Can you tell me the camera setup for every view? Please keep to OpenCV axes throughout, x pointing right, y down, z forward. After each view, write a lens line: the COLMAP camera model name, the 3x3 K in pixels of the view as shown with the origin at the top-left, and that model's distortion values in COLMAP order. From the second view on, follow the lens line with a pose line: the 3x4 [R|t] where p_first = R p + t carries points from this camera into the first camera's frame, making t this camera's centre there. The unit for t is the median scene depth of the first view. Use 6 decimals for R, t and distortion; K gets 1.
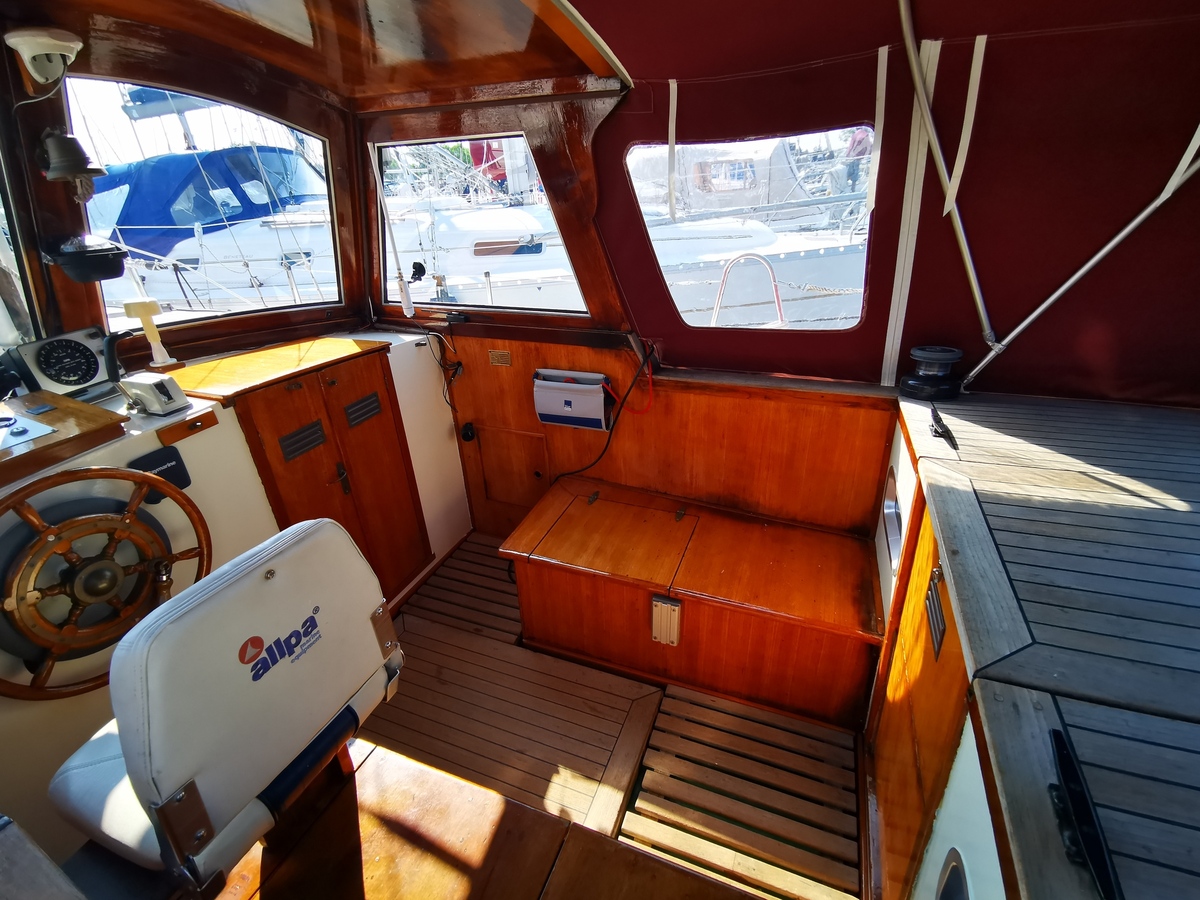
lens RADIAL K [[562.0, 0, 600.0], [0, 562.0, 450.0], [0, 0, 1]] dist [0.024936, 0.000387]
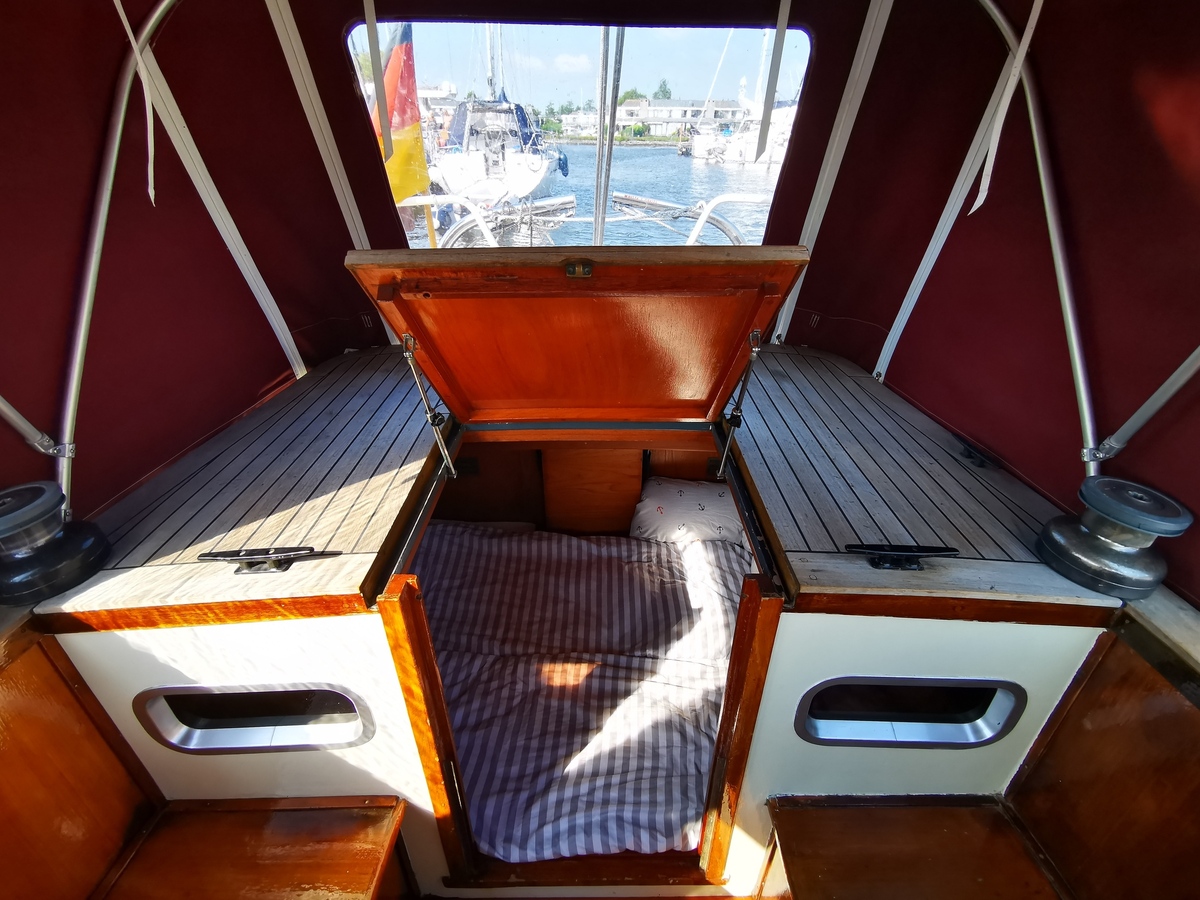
lens RADIAL K [[562.0, 0, 600.0], [0, 562.0, 450.0], [0, 0, 1]] dist [0.024936, 0.000387]
pose [[-0.364020, -0.411190, 0.835711, -0.018294], [0.427534, 0.723387, 0.542150, -0.311185], [-0.827469, 0.554648, -0.087529, 0.675898]]
